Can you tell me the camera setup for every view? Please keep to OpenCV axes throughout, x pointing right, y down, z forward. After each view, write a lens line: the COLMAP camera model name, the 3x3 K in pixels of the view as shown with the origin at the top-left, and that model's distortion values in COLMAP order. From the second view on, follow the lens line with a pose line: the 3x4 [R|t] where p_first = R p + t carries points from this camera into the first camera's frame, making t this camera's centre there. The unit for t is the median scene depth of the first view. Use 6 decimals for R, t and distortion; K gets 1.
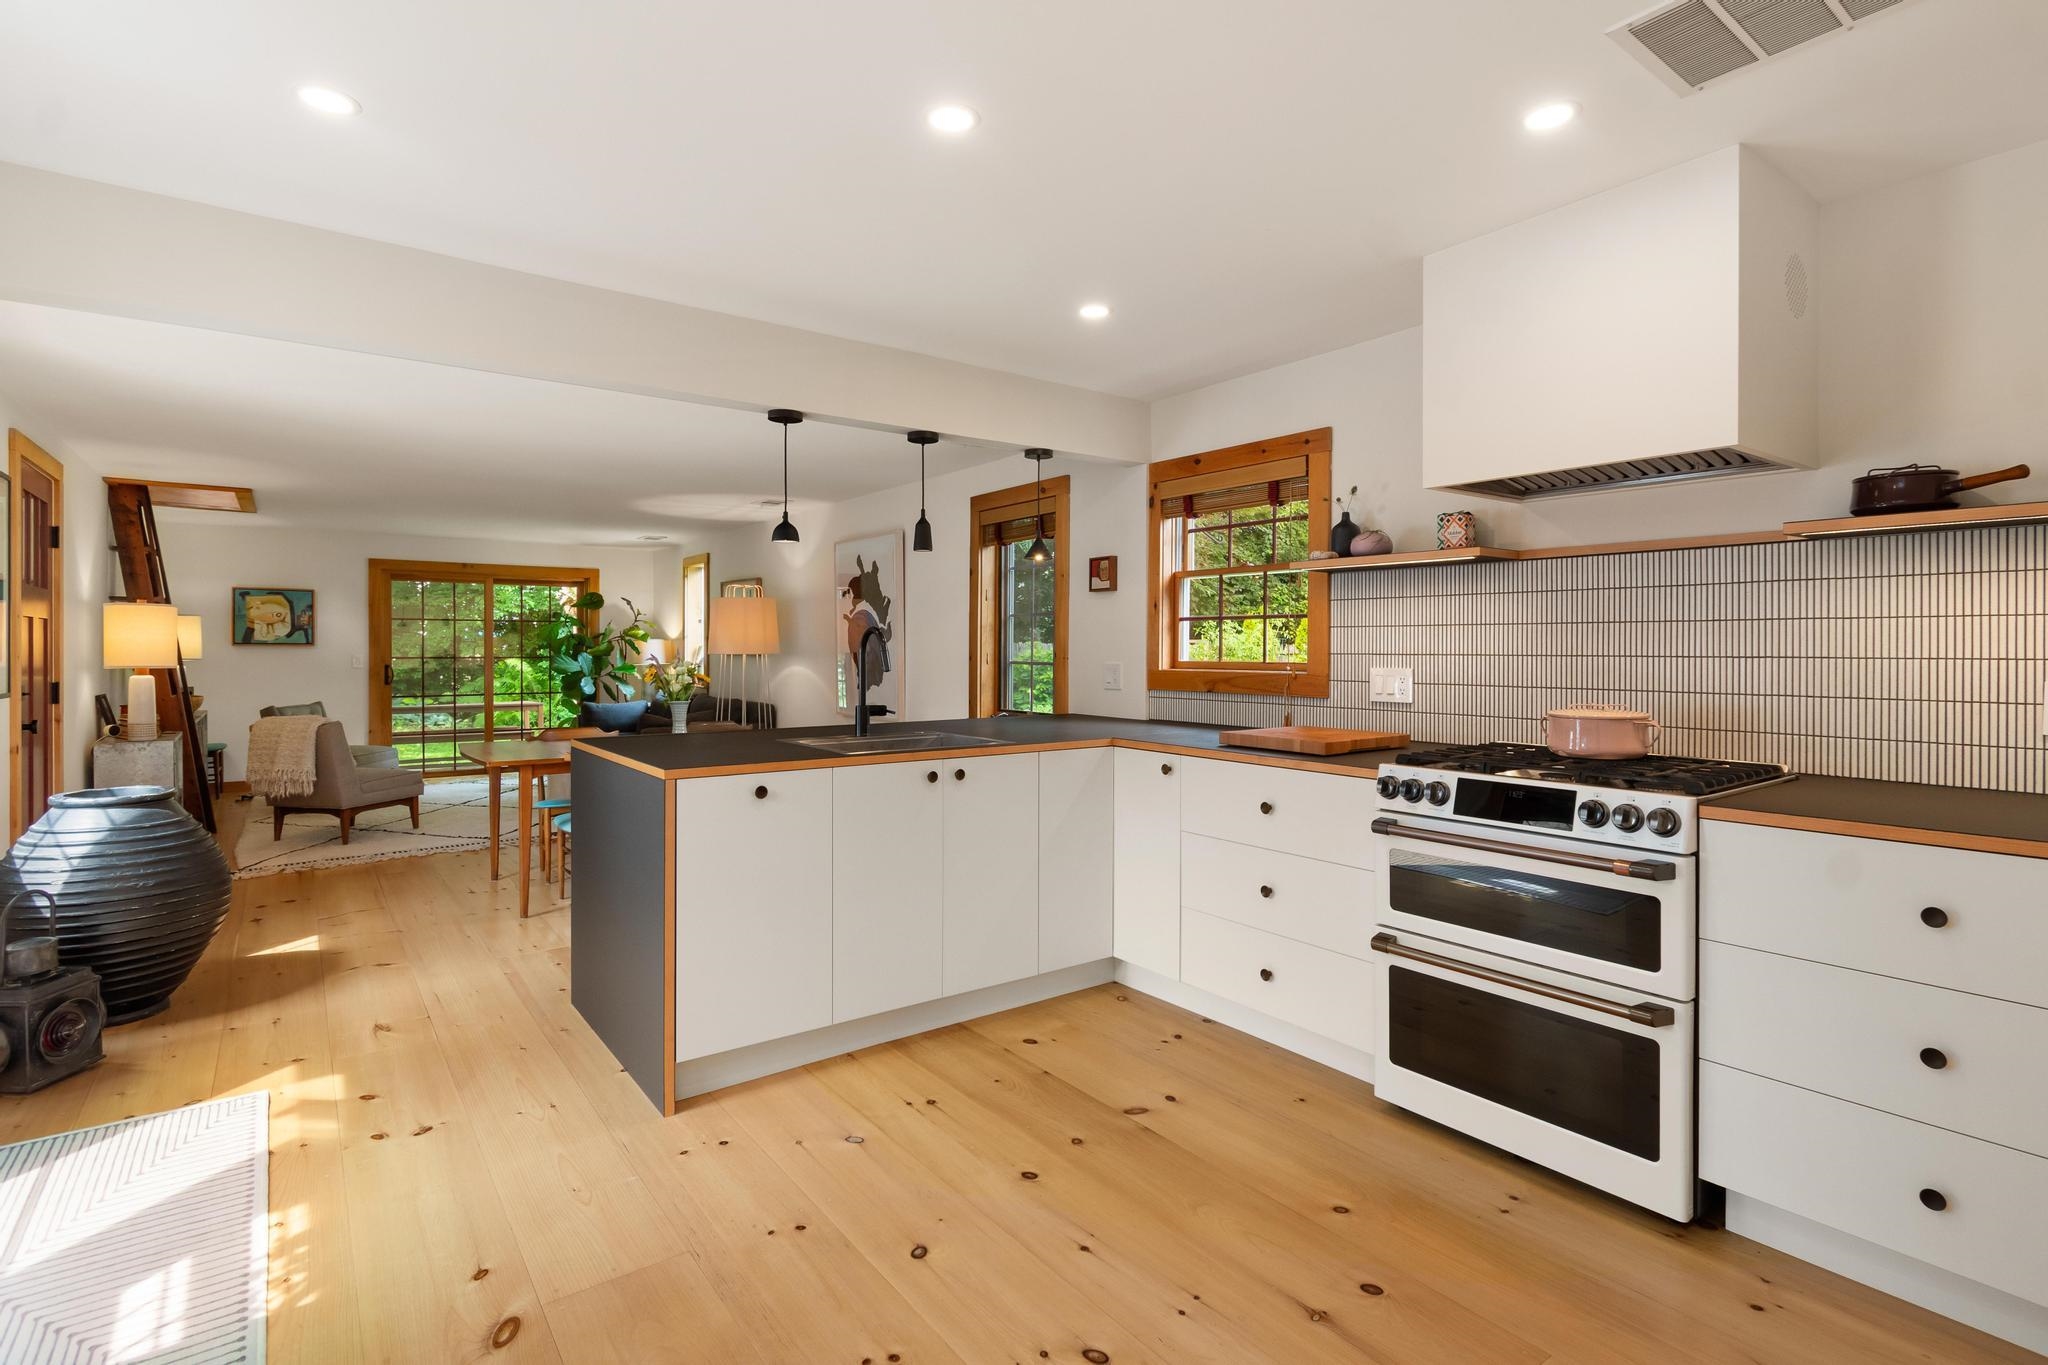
lens RADIAL K [[994.3, 0, 1033.5], [0, 994.3, 656.6], [0, 0, 1]] dist [0.007977, -0.006310]
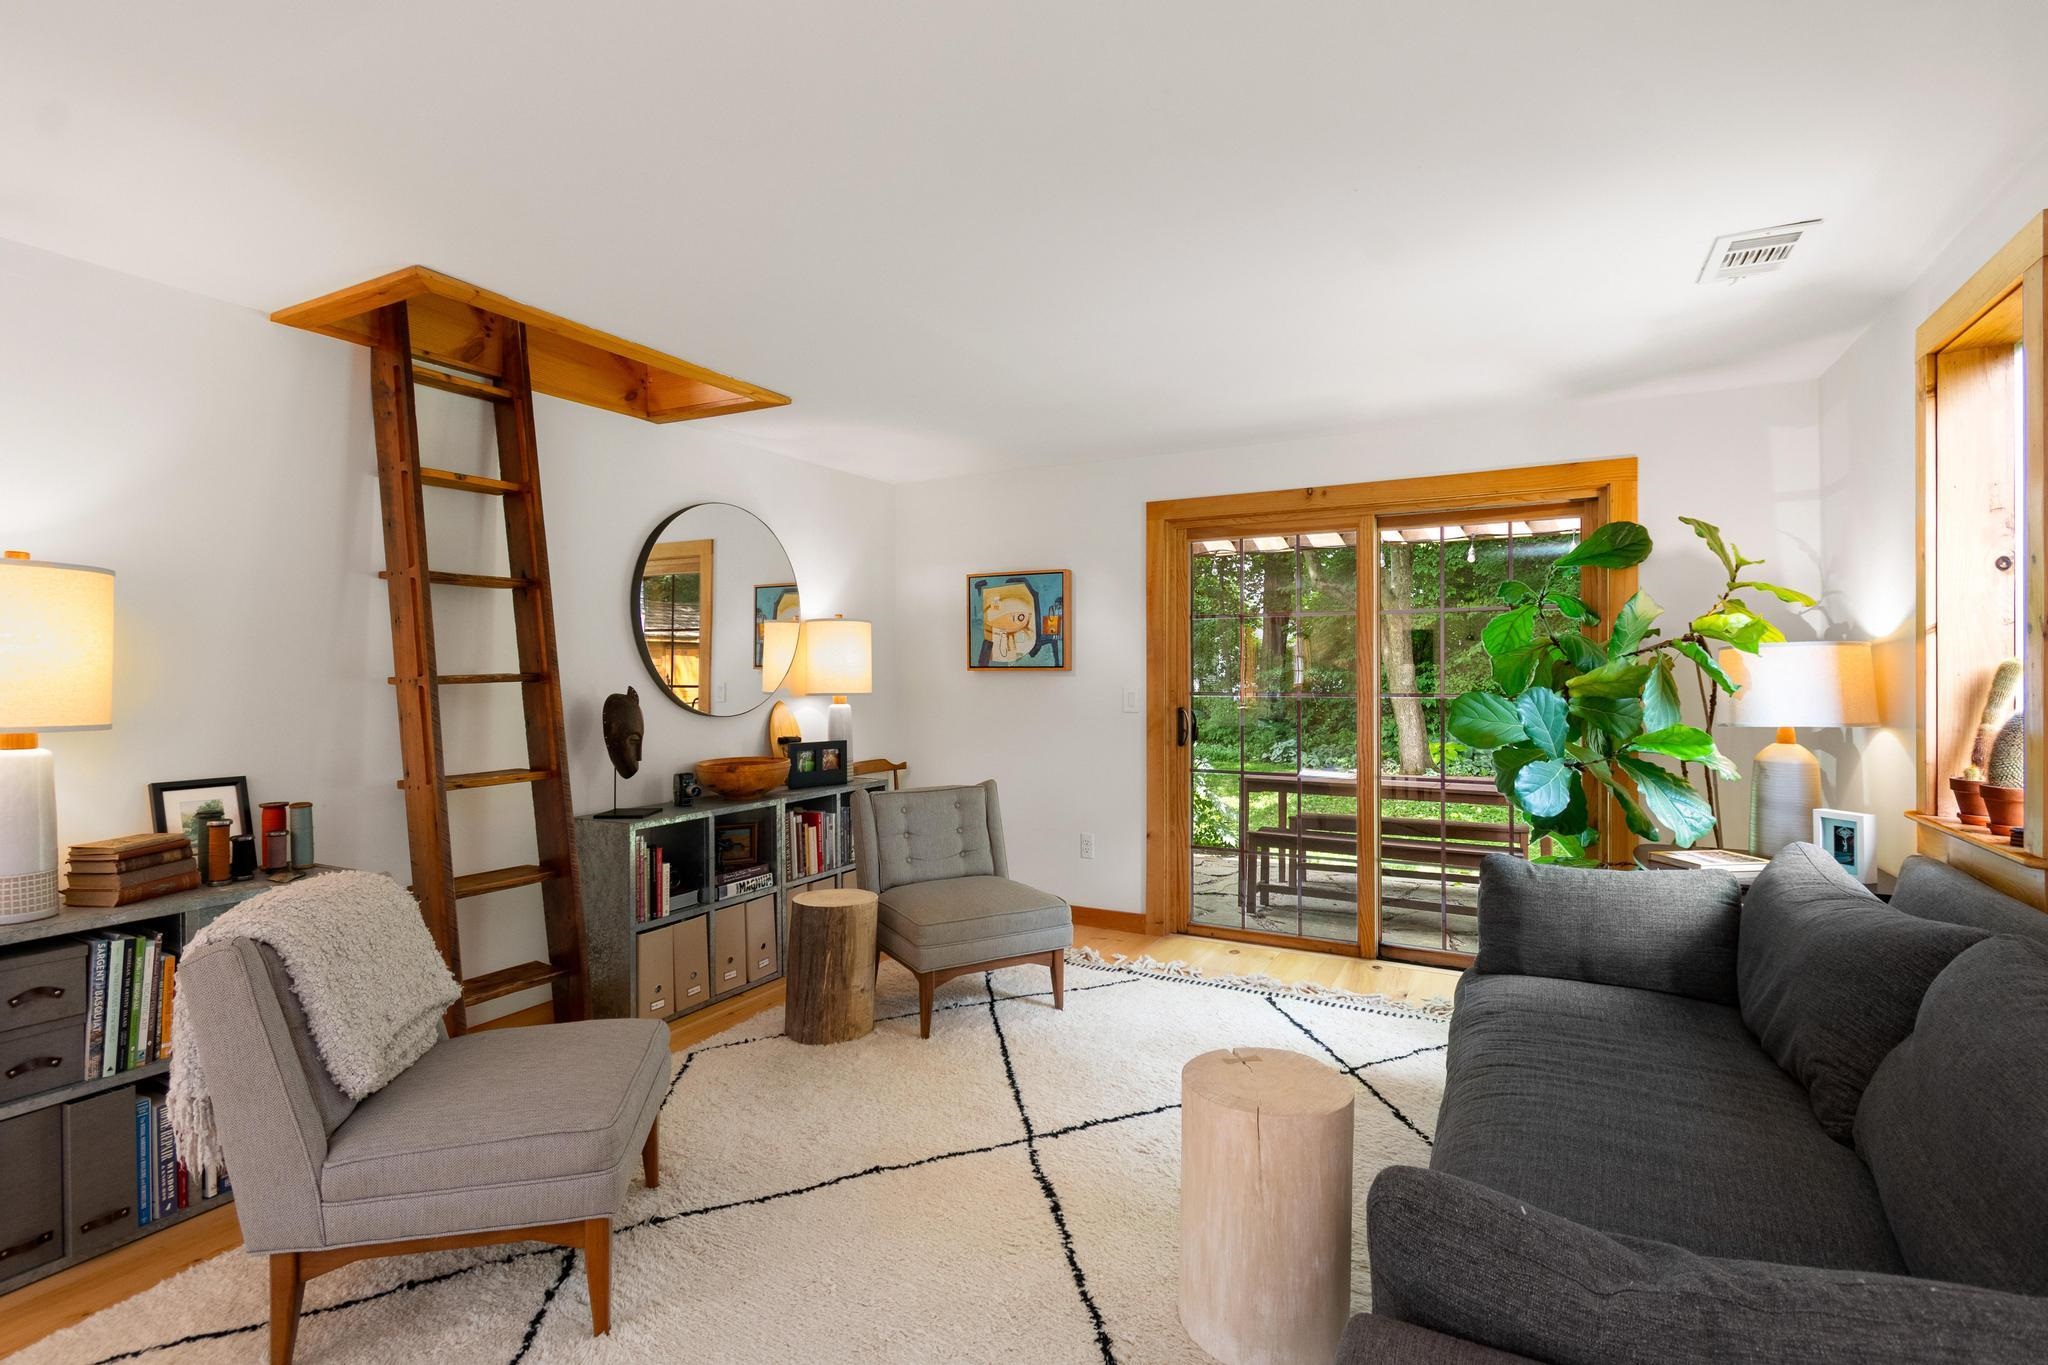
lens RADIAL K [[959.6, 0, 1026.5], [0, 959.6, 669.9], [0, 0, 1]] dist [0.001236, -0.000427]
pose [[0.424868, -0.004943, -0.905242, -0.493164], [-0.005595, 0.999952, -0.008086, -0.013482], [0.905238, 0.008500, 0.424820, 1.499005]]
